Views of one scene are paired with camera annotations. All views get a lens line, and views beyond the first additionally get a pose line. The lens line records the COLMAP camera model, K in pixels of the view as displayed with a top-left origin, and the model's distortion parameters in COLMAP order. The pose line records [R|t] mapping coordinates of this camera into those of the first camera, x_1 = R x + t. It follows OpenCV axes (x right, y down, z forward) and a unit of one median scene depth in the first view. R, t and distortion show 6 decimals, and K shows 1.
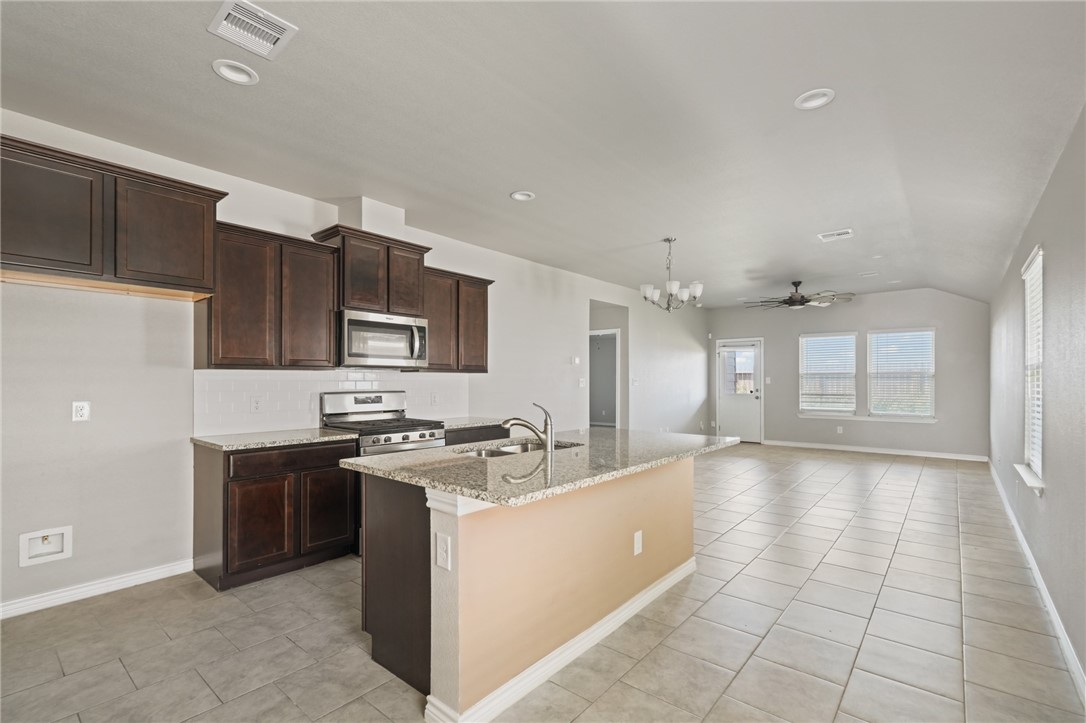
lens RADIAL K [[484.5, 0, 546.0], [0, 484.5, 380.0], [0, 0, 1]] dist [0.001794, 0.000239]
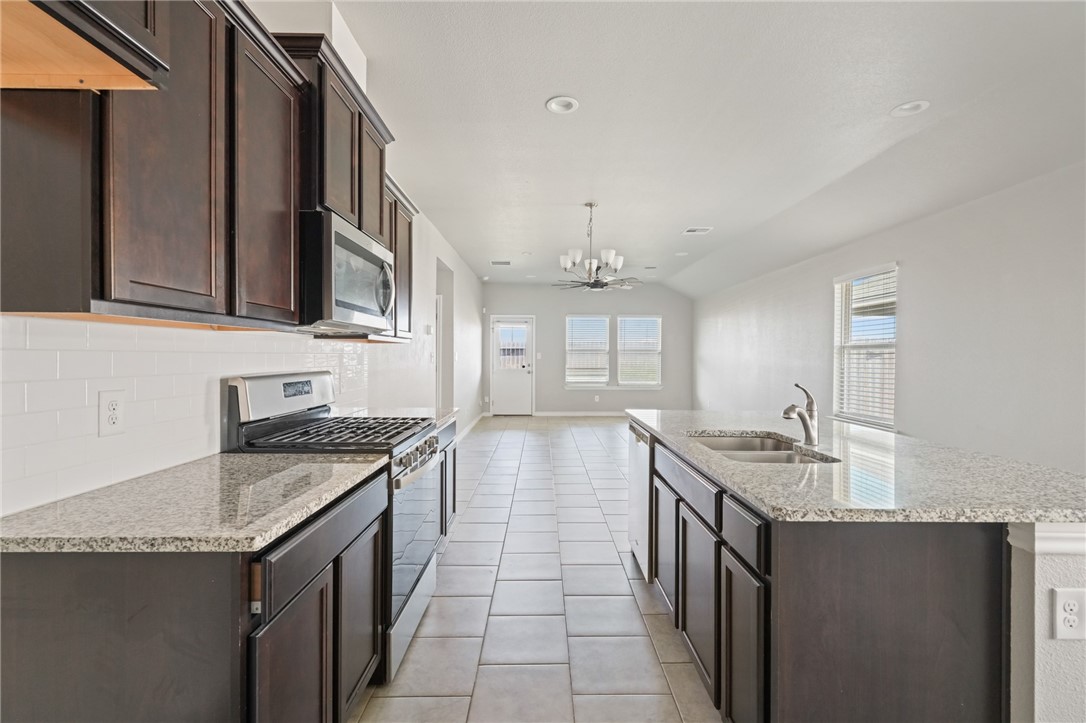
lens RADIAL K [[484.5, 0, 545.0], [0, 484.5, 360.5], [0, 0, 1]] dist [0.001794, 0.000239]
pose [[0.761990, -0.002355, 0.647584, -0.243830], [-0.004254, 0.999954, 0.008642, 0.001904], [-0.647575, -0.009340, 0.761945, 0.200194]]
